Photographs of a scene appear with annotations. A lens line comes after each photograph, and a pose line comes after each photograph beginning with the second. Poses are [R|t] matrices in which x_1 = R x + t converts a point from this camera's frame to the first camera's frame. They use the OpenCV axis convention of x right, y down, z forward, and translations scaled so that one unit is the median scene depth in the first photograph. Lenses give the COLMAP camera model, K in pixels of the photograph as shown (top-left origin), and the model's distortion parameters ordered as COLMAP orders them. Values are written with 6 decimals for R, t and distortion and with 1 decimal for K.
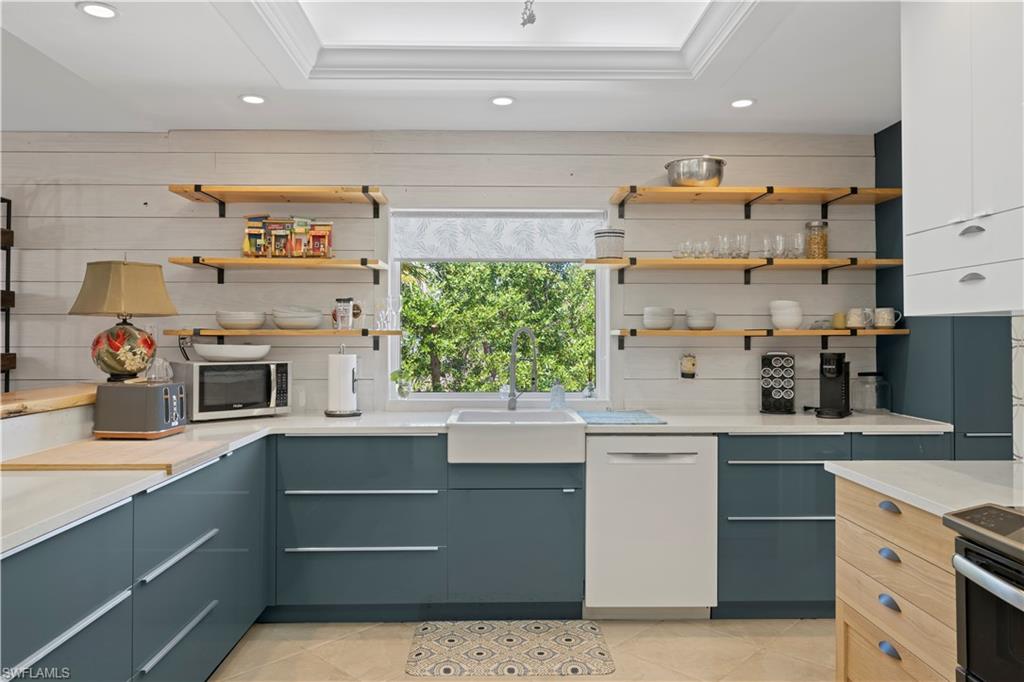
lens RADIAL K [[698.1, 0, 507.2], [0, 698.1, 330.7], [0, 0, 1]] dist [-0.002370, 0.000246]
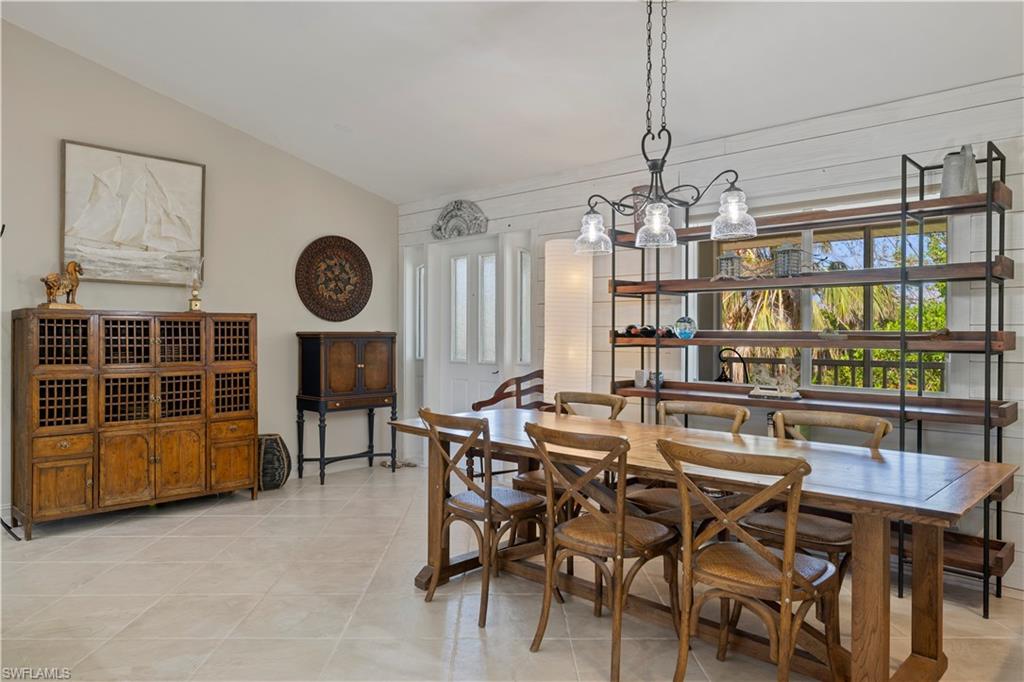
lens RADIAL K [[685.0, 0, 512.0], [0, 685.0, 341.0], [0, 0, 1]] dist [-0.003093, 0.000105]
pose [[0.702384, 0.011891, -0.711699, -0.549808], [0.003402, 0.999793, 0.020062, 0.024952], [0.711790, -0.016513, 0.702198, -0.045505]]
